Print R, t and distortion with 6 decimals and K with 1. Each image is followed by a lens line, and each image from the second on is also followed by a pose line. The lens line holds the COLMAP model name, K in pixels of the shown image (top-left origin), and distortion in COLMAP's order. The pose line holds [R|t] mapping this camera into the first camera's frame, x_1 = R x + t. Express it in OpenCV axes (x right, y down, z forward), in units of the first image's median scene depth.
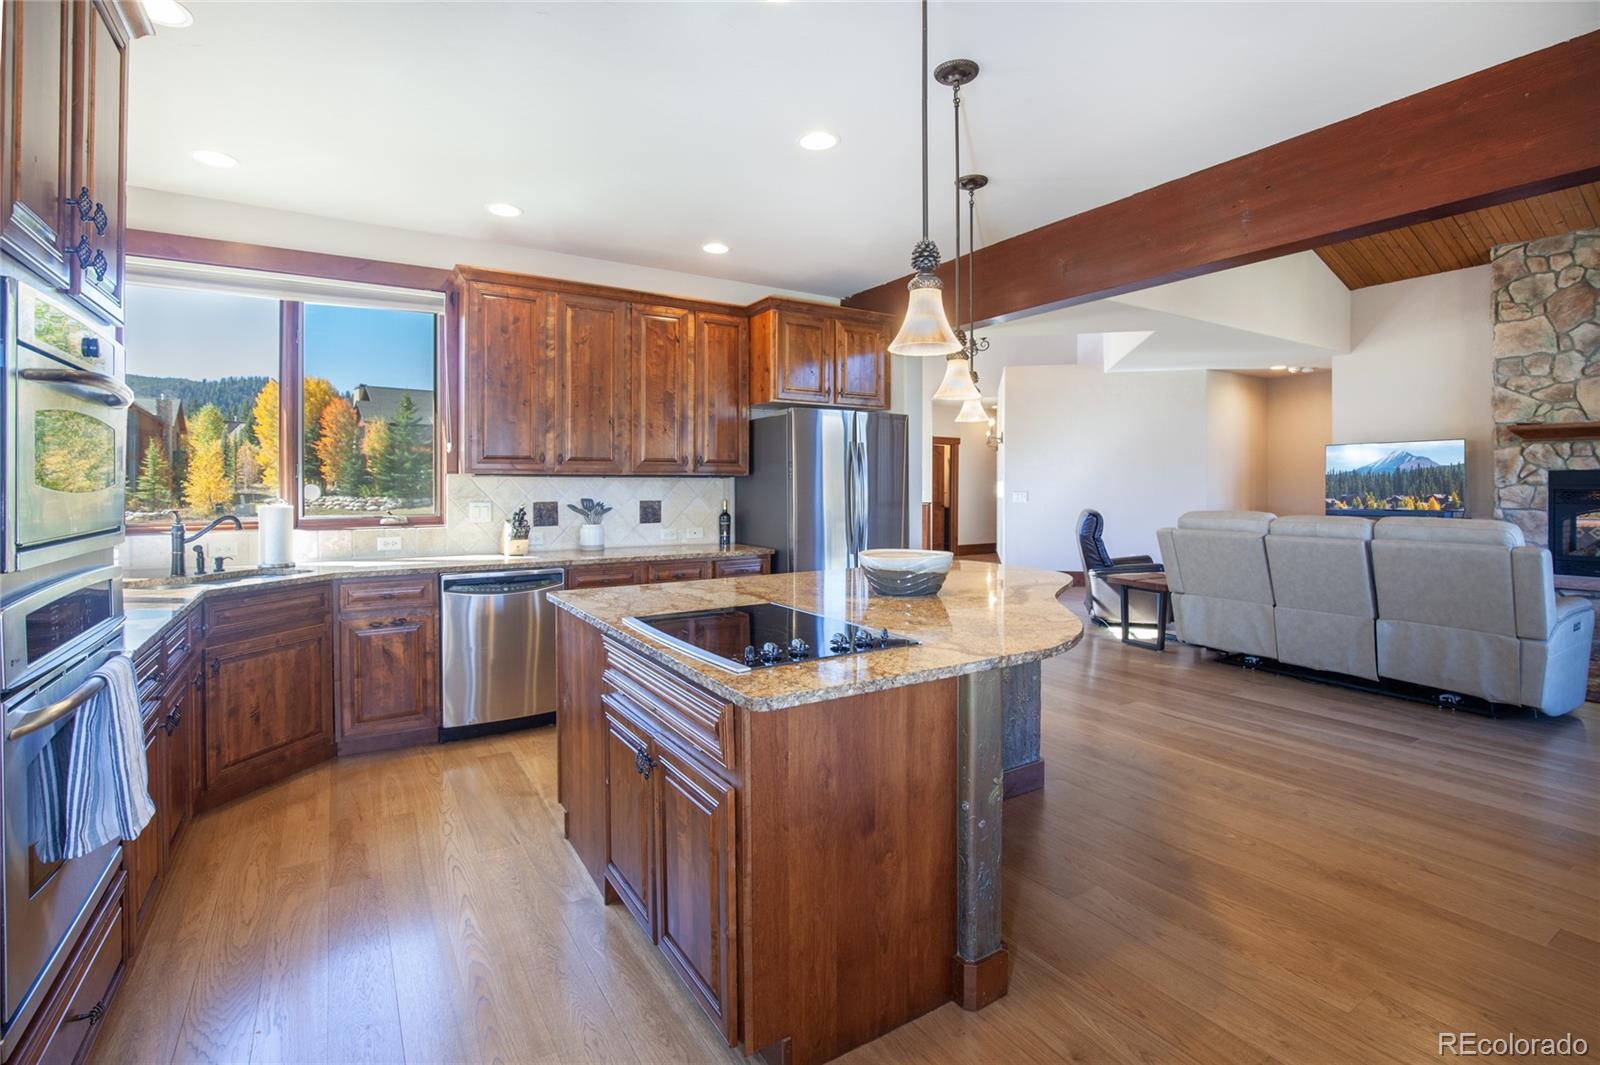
lens RADIAL K [[751.7, 0, 809.6], [0, 751.7, 487.6], [0, 0, 1]] dist [-0.016052, 0.000239]
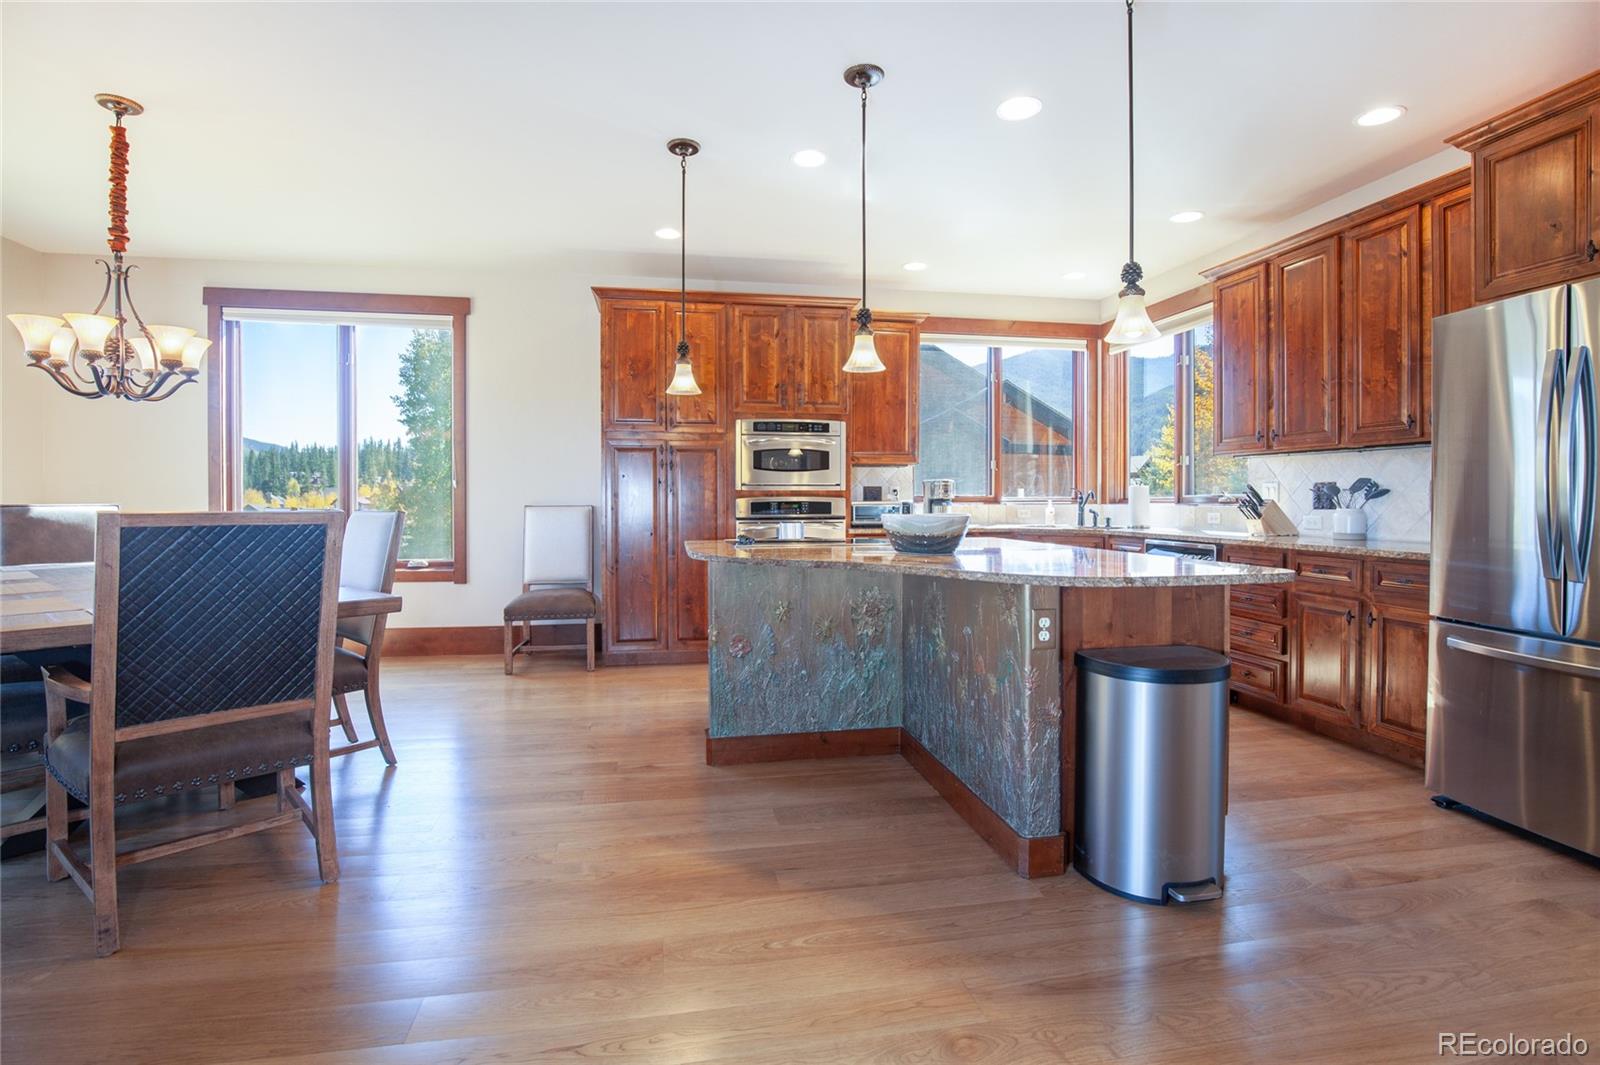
lens RADIAL K [[760.9, 0, 802.2], [0, 760.9, 506.0], [0, 0, 1]] dist [-0.037027, -0.000283]
pose [[-0.375739, 0.011150, -0.926658, 0.498328], [-0.003825, 0.999900, 0.013582, 0.026731], [0.926718, 0.008648, -0.375659, 0.526231]]
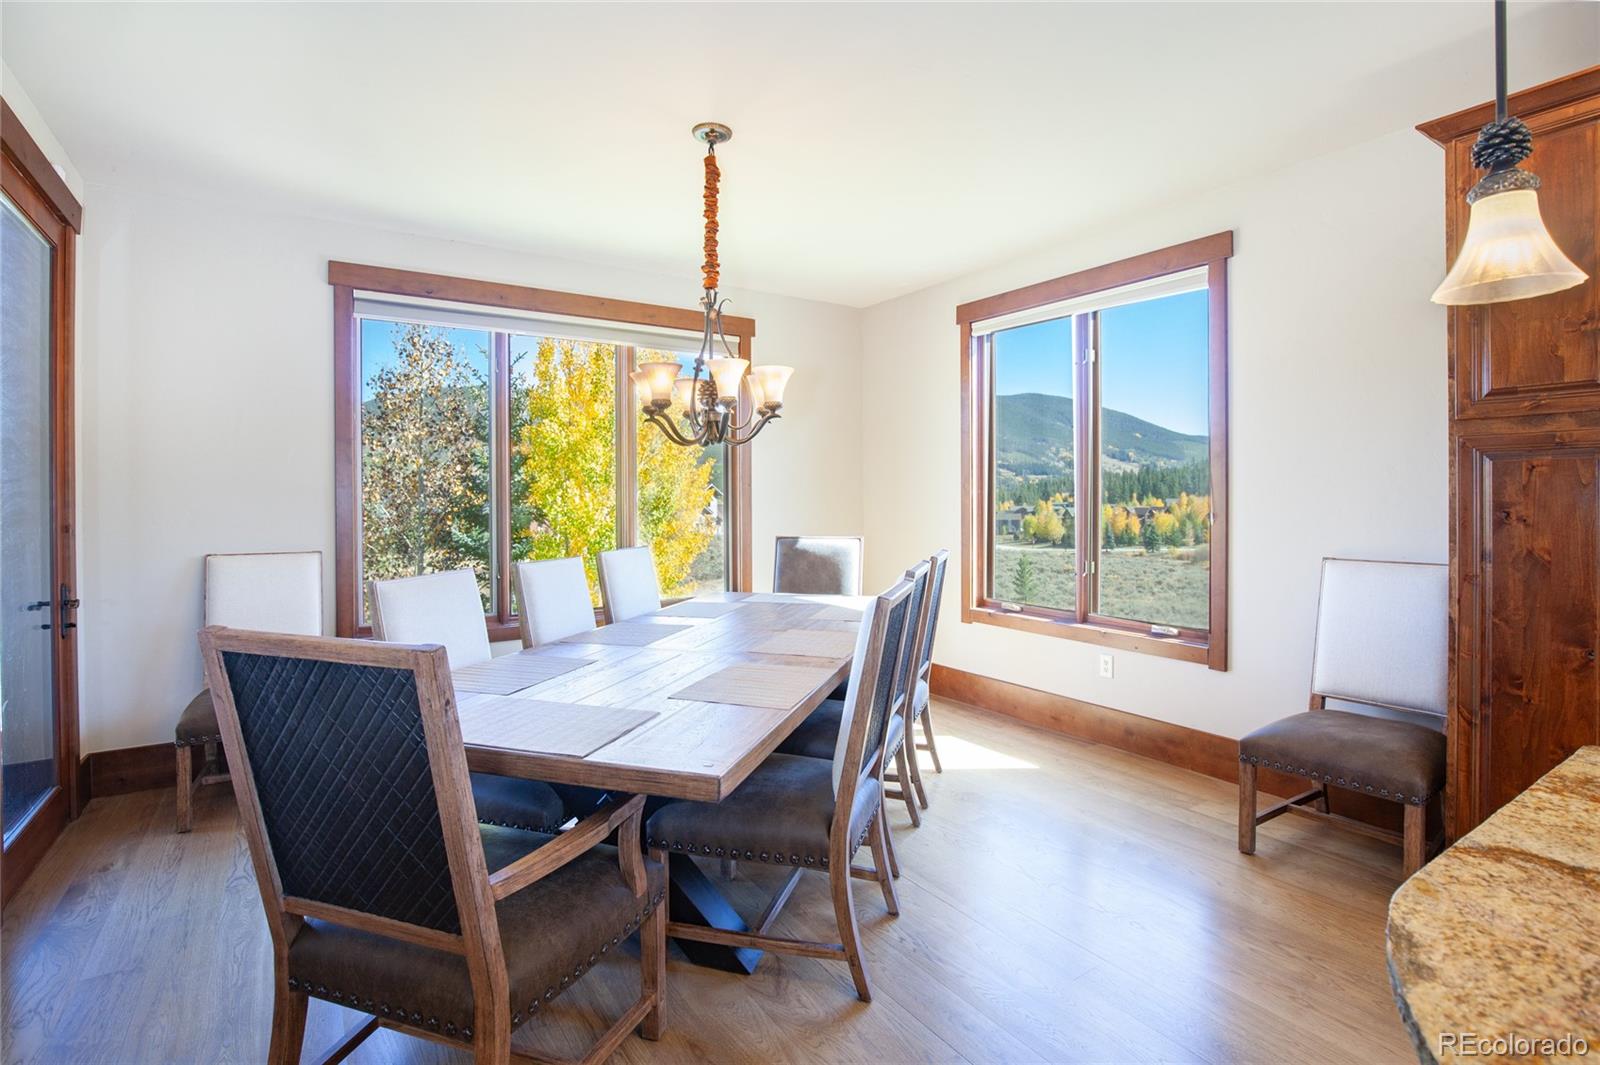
lens RADIAL K [[753.7, 0, 817.8], [0, 753.7, 498.3], [0, 0, 1]] dist [-0.028388, 0.000218]
pose [[-0.999812, 0.005032, -0.018717, 0.176726], [0.004901, 0.999963, 0.007048, -0.003583], [0.018752, 0.006955, -0.999800, 0.400938]]
